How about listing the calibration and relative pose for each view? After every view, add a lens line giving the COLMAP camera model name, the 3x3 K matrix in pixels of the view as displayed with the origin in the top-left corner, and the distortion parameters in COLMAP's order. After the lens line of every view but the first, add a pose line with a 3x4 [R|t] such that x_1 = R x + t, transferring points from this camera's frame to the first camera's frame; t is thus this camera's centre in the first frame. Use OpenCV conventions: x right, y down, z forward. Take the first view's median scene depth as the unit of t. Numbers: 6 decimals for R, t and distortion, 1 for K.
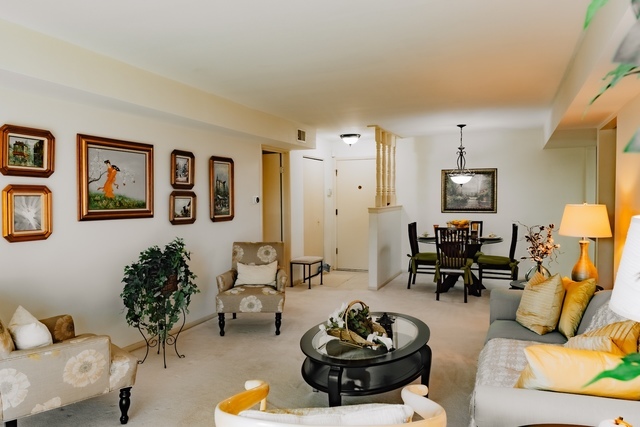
lens RADIAL K [[458.5, 0, 320.6], [0, 458.5, 210.7], [0, 0, 1]] dist [-0.008353, 0.000522]
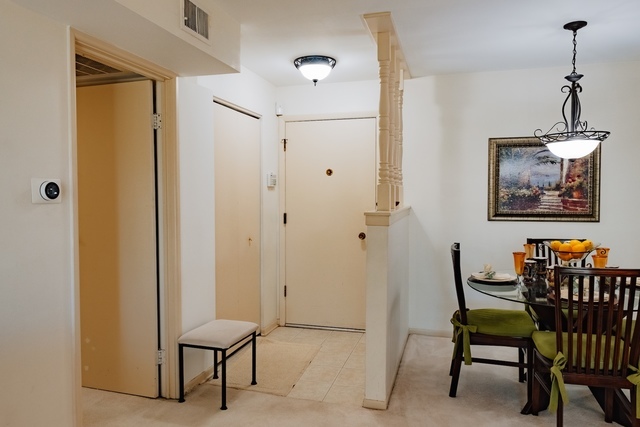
lens RADIAL K [[458.5, 0, 315.5], [0, 458.5, 214.9], [0, 0, 1]] dist [-0.008353, 0.000522]
pose [[0.993047, -0.000505, 0.117714, 0.008495], [-0.000963, 0.999922, 0.012413, -0.009058], [-0.117711, -0.012441, 0.992970, 0.526980]]
